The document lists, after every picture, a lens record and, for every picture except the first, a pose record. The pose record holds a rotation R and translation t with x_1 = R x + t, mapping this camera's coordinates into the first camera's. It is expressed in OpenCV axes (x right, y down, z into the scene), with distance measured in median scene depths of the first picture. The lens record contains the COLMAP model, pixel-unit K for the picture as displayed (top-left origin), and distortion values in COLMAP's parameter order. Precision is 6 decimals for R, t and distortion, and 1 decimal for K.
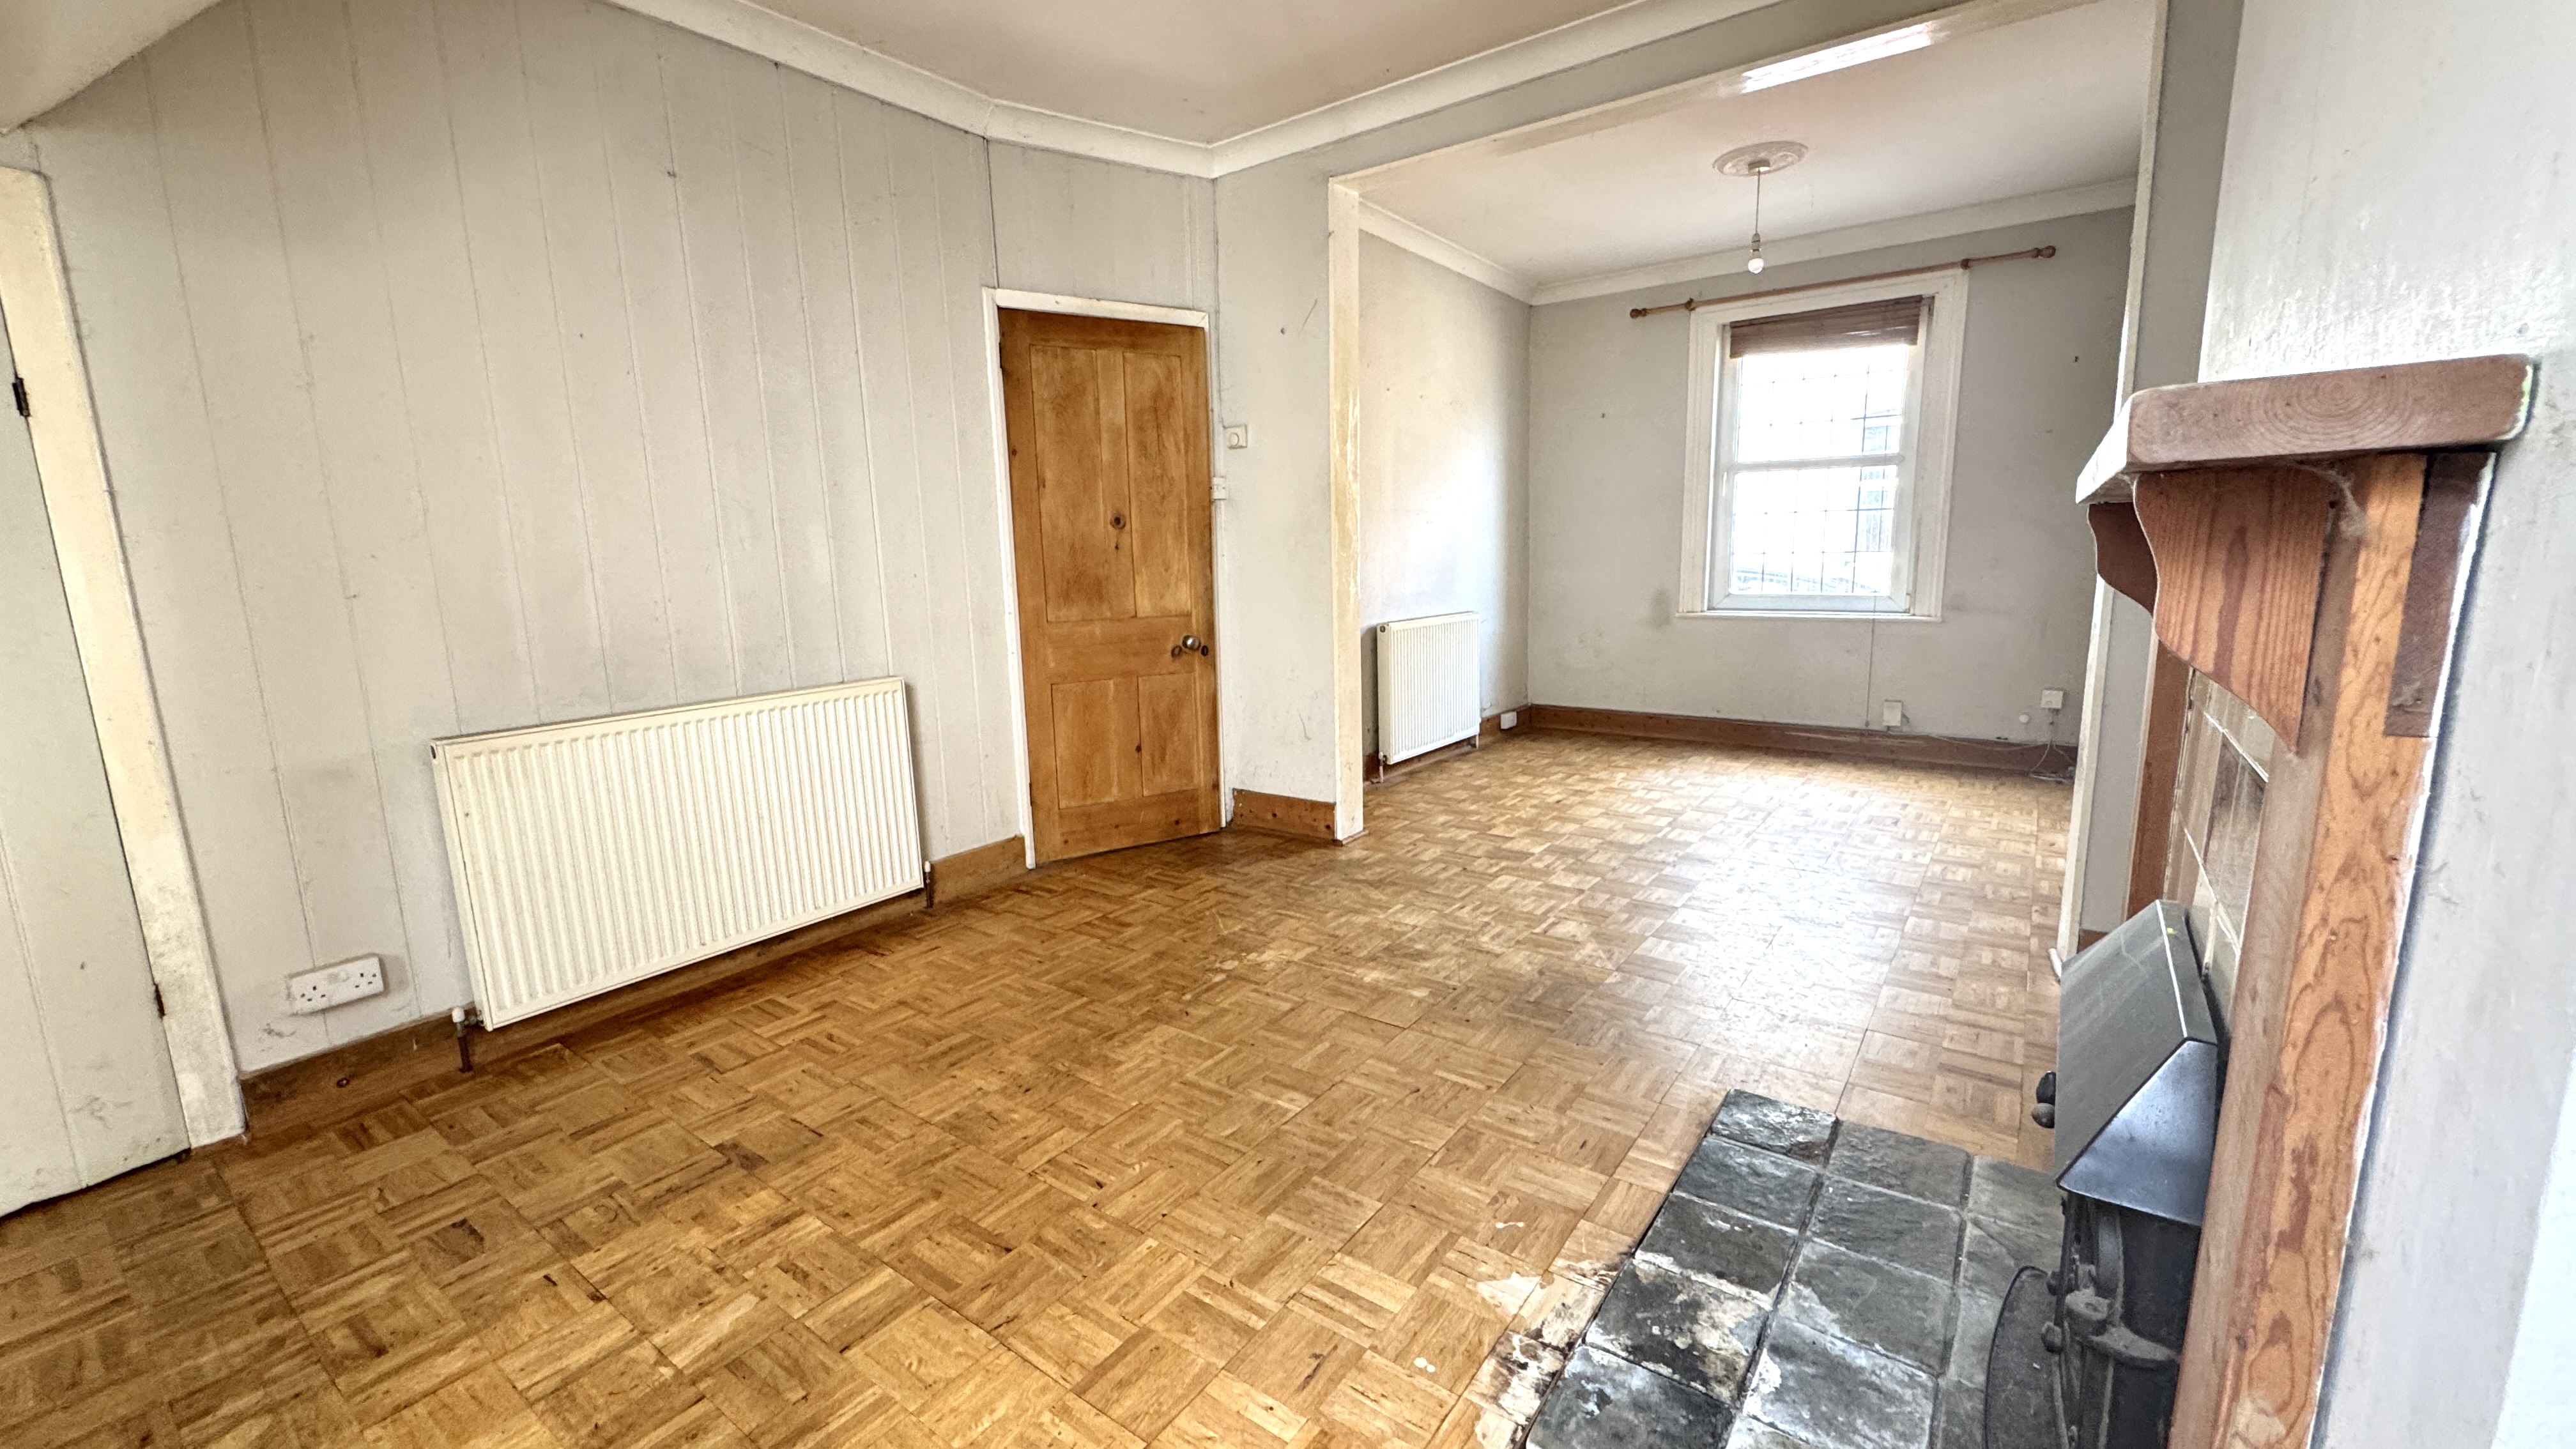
lens RADIAL K [[1029.3, 0, 1287.1], [0, 1029.3, 722.0], [0, 0, 1]] dist [-0.002696, 0.000106]
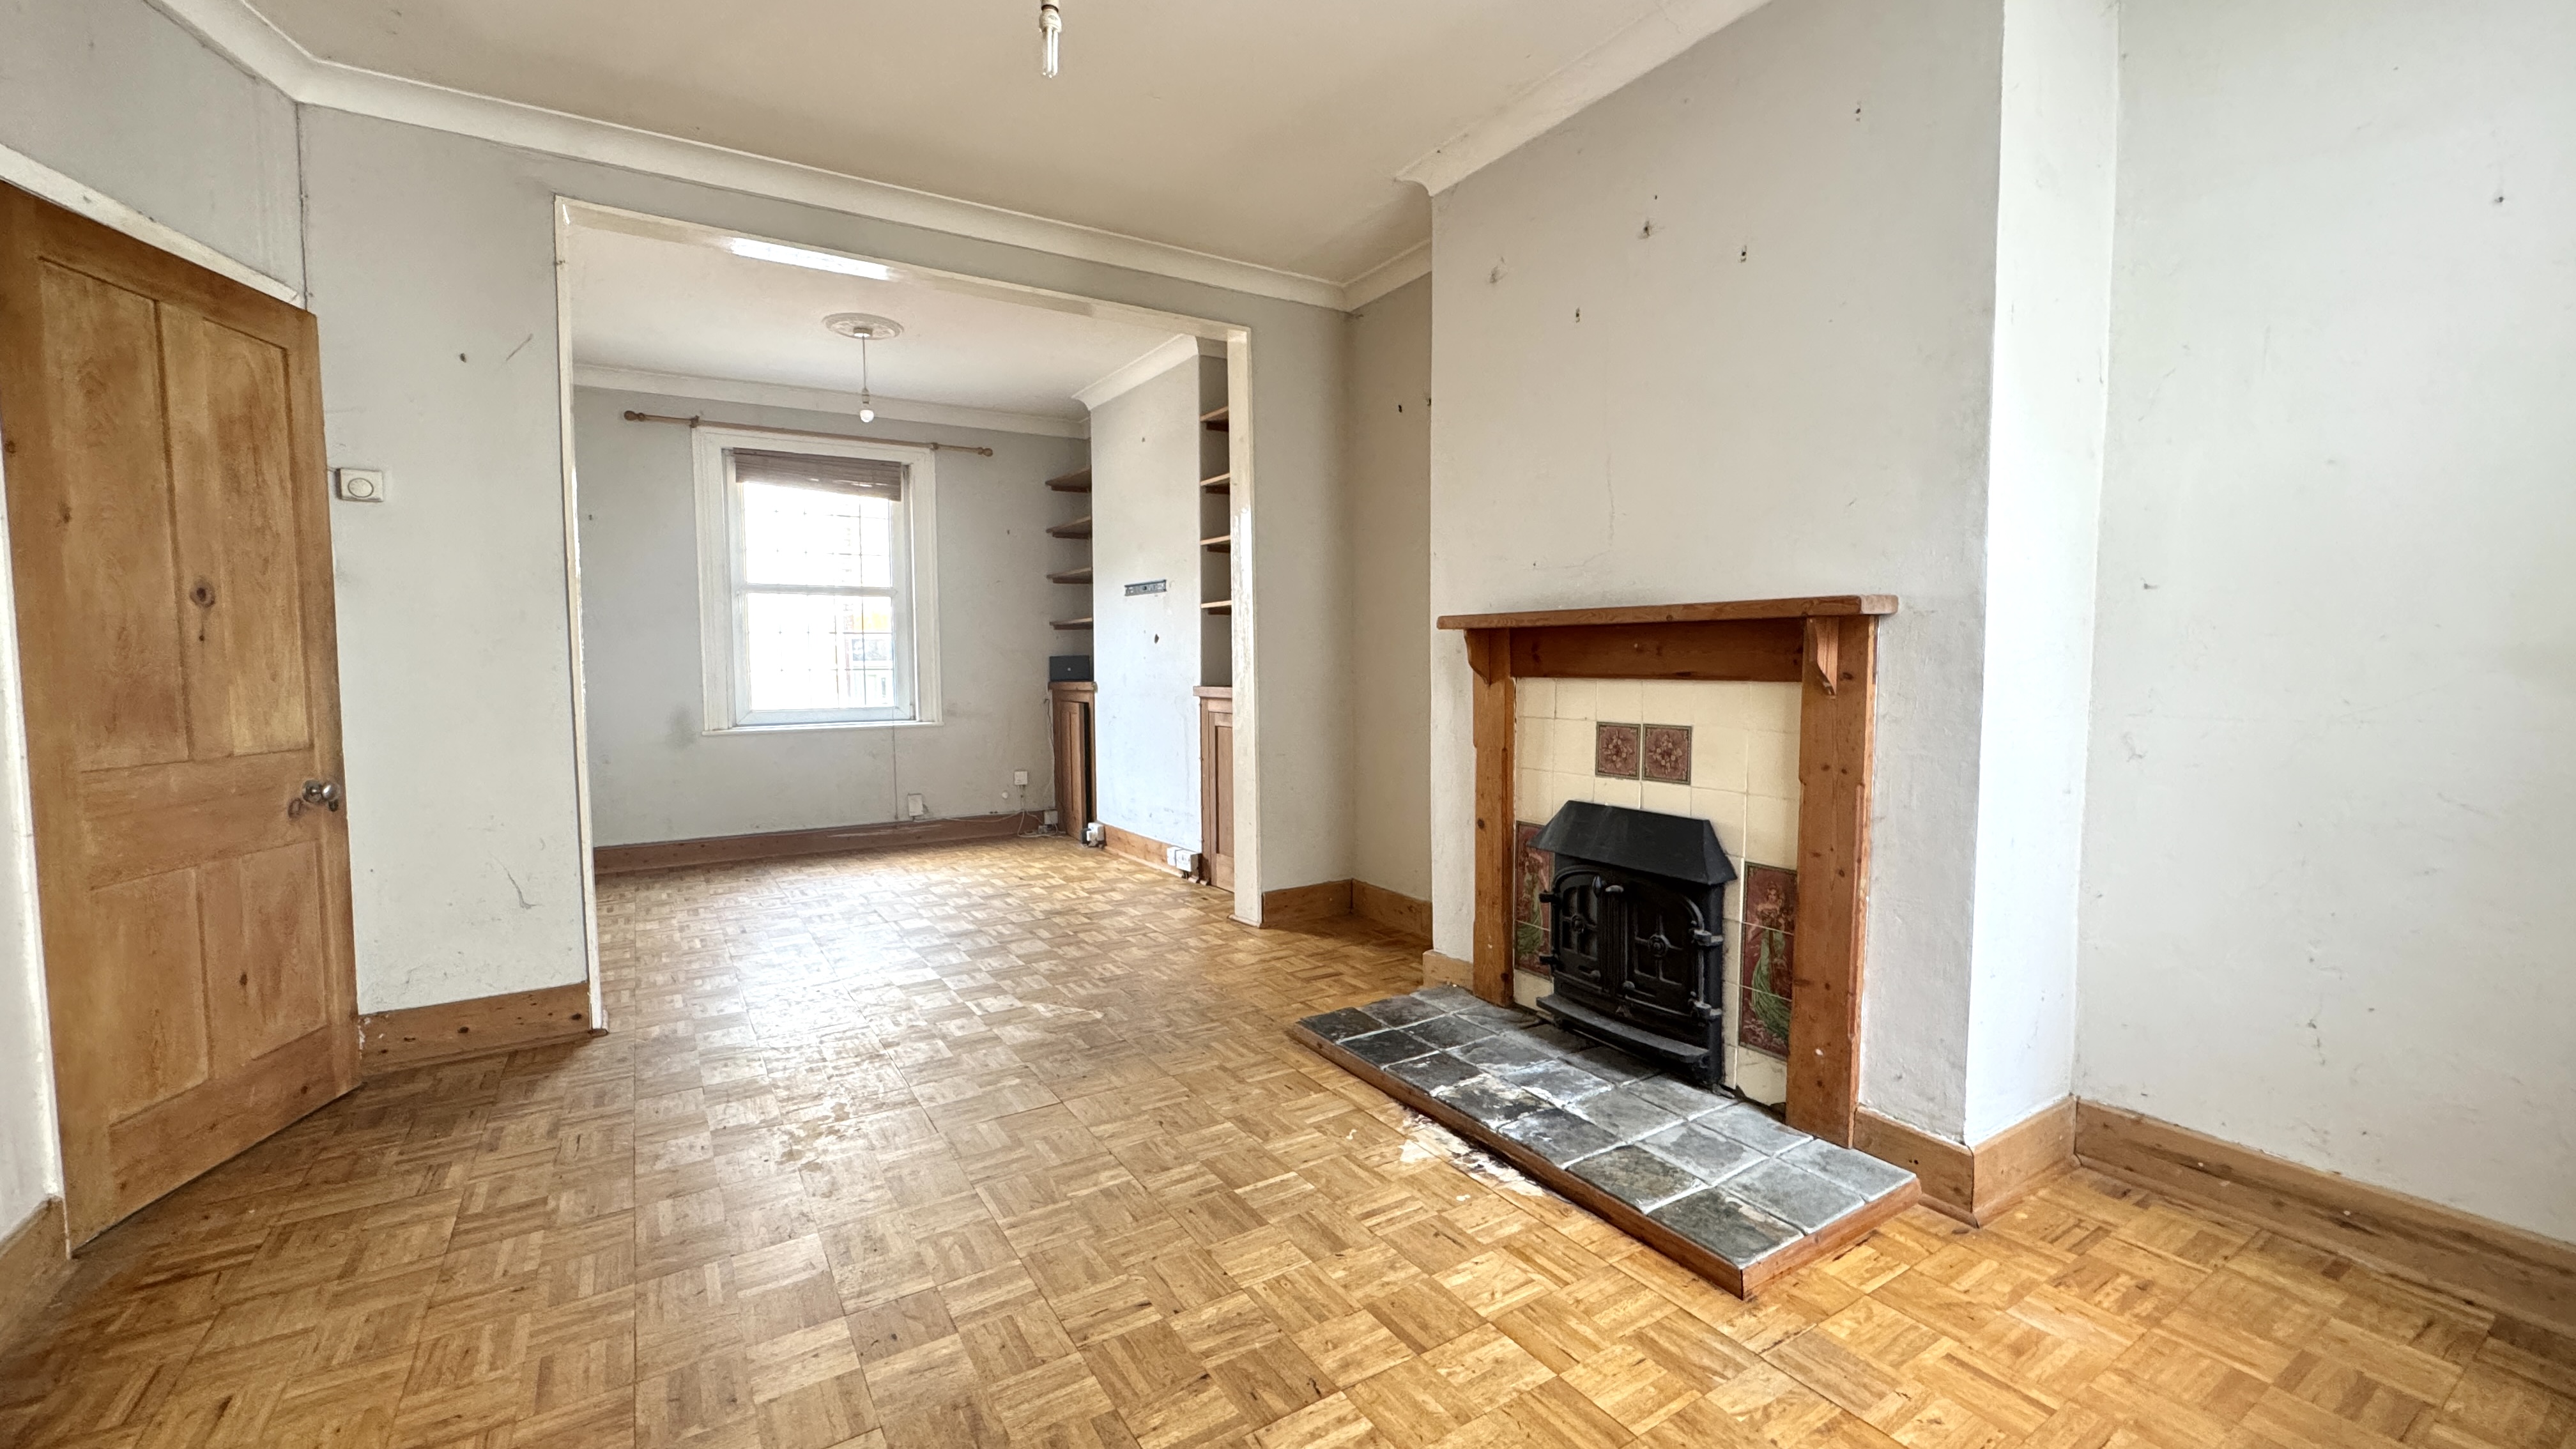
lens RADIAL K [[1029.8, 0, 1290.3], [0, 1029.8, 718.6], [0, 0, 1]] dist [-0.003107, -0.000159]
pose [[0.362651, -0.033903, 0.931308, -0.486396], [0.155064, 0.987602, -0.024430, -0.014581], [-0.918934, 0.153271, 0.363412, 0.228604]]
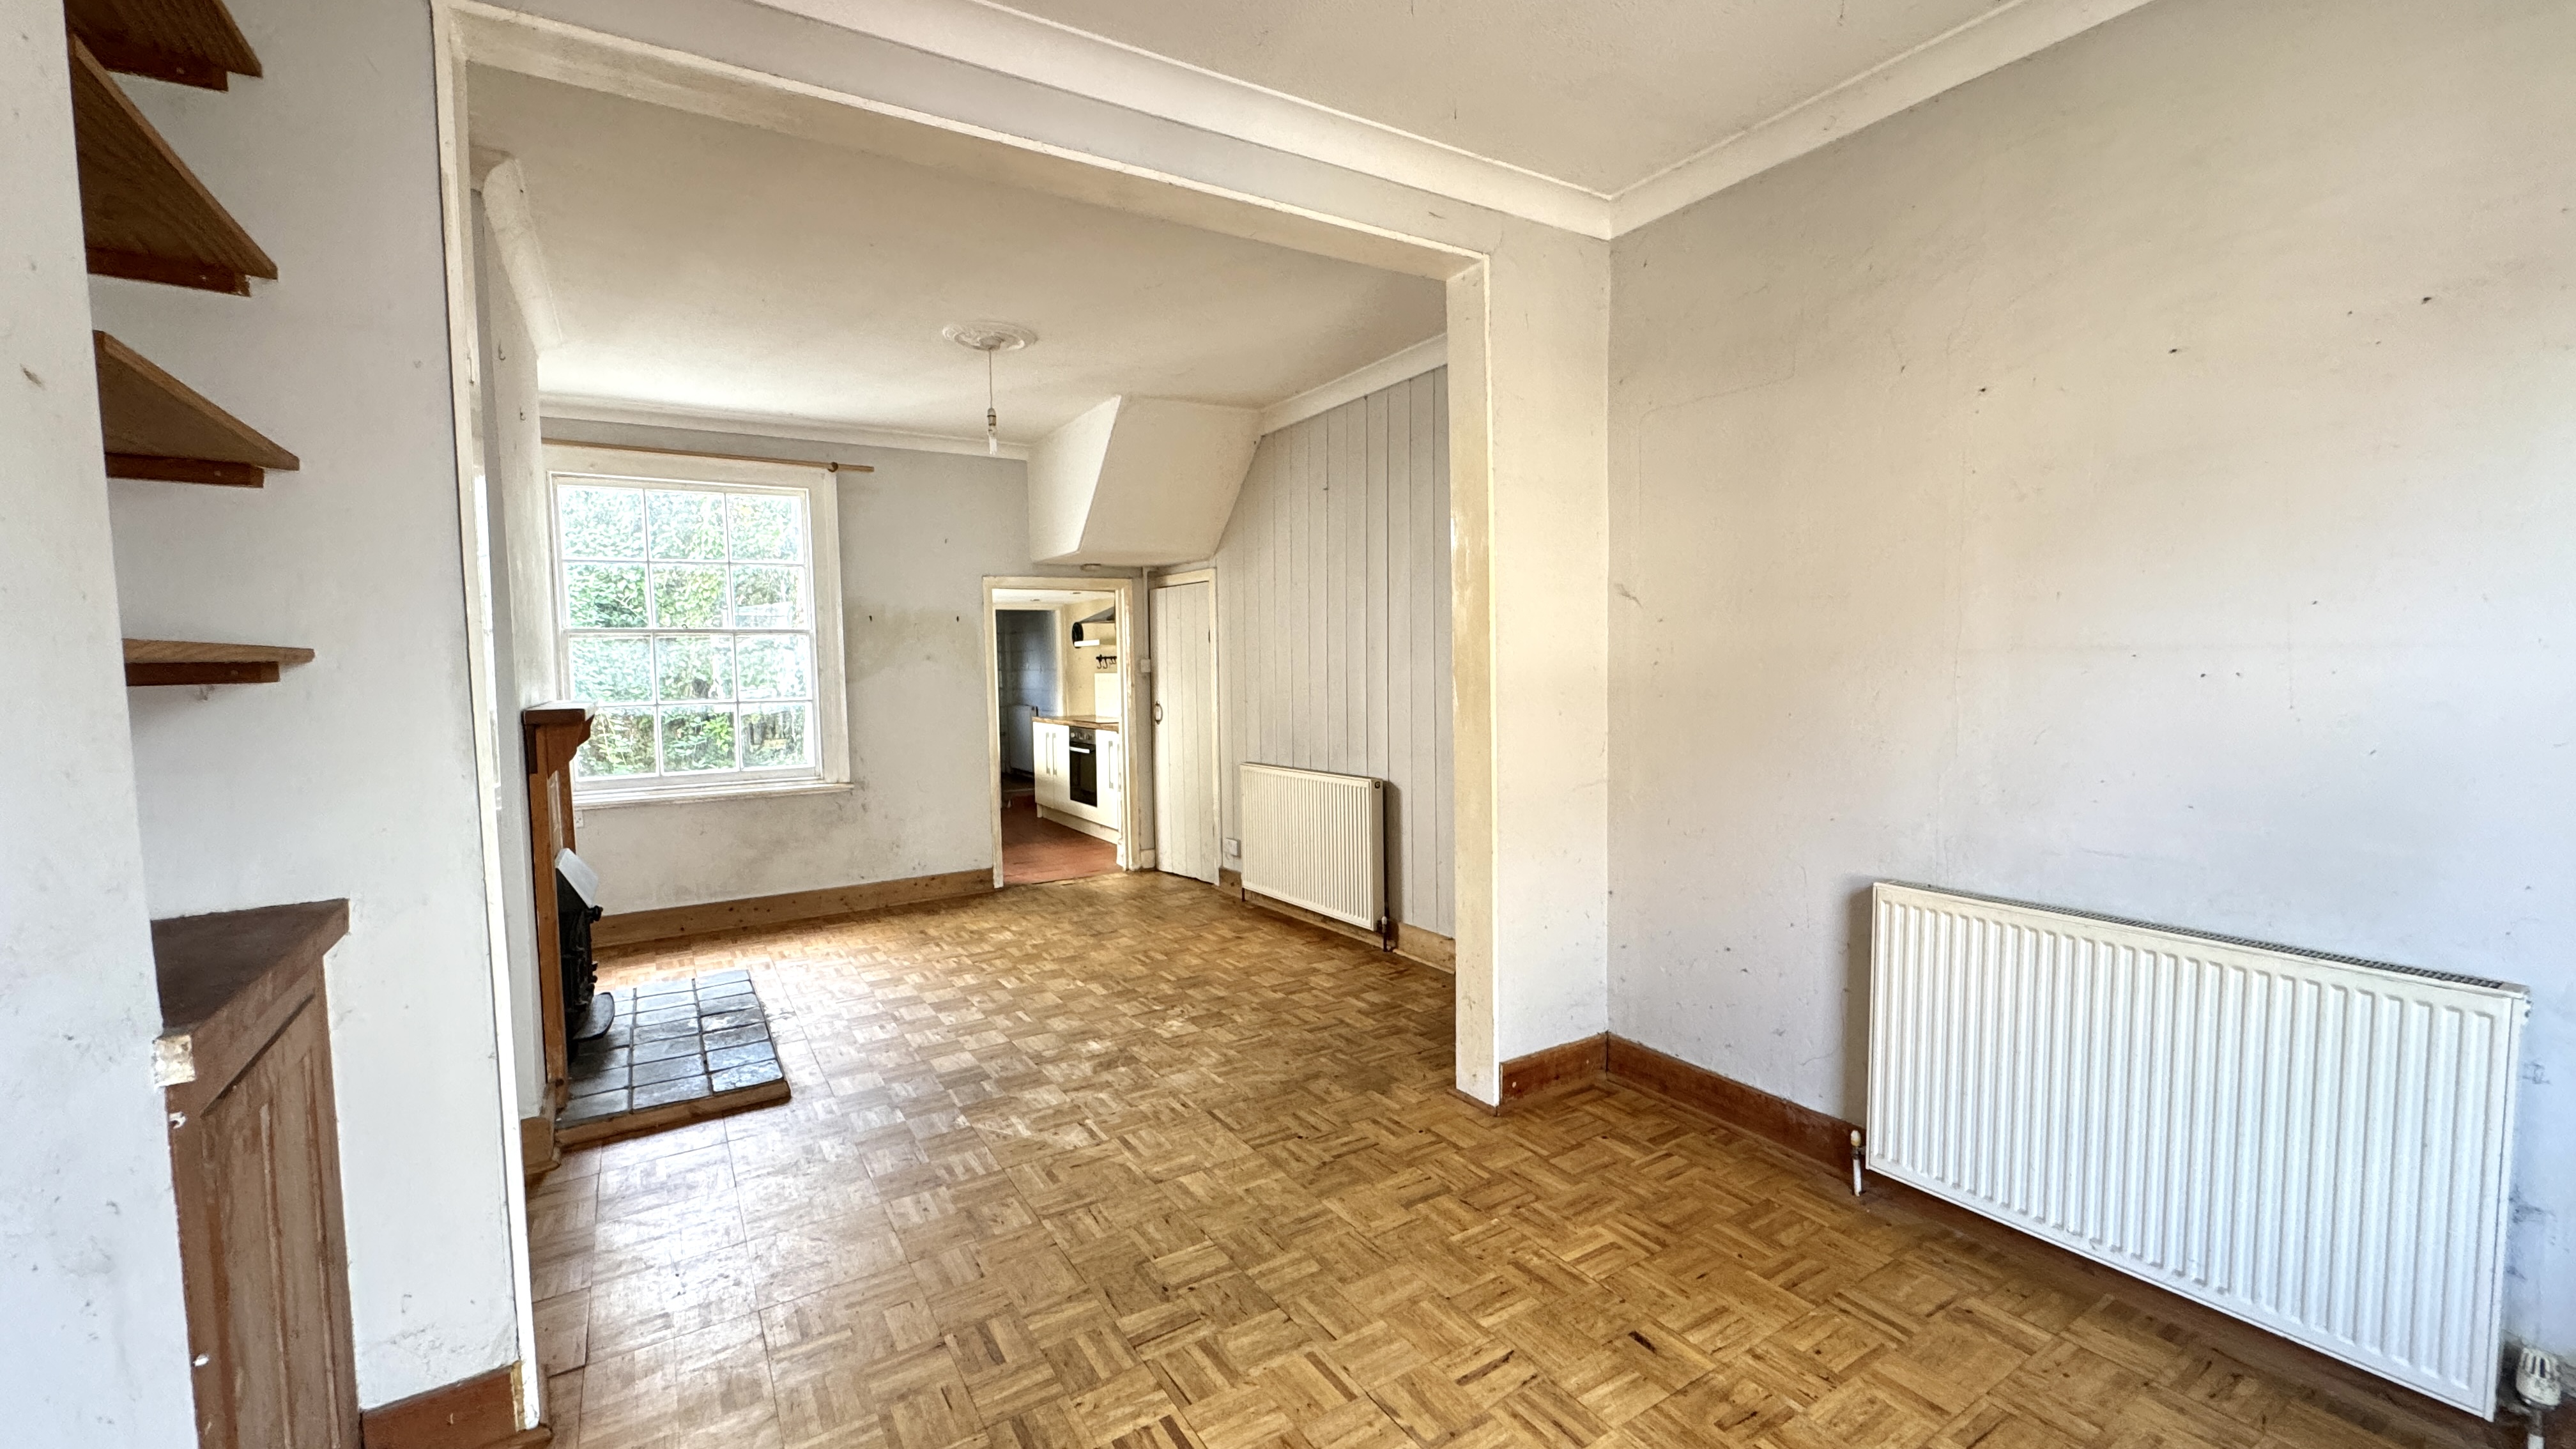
lens RADIAL K [[1029.3, 0, 1287.1], [0, 1029.3, 722.0], [0, 0, 1]] dist [-0.002696, 0.000106]
pose [[-0.368524, 0.087523, -0.925489, 0.831512], [-0.127122, 0.981461, 0.143436, -0.263646], [0.920886, 0.170509, -0.350566, 1.160766]]
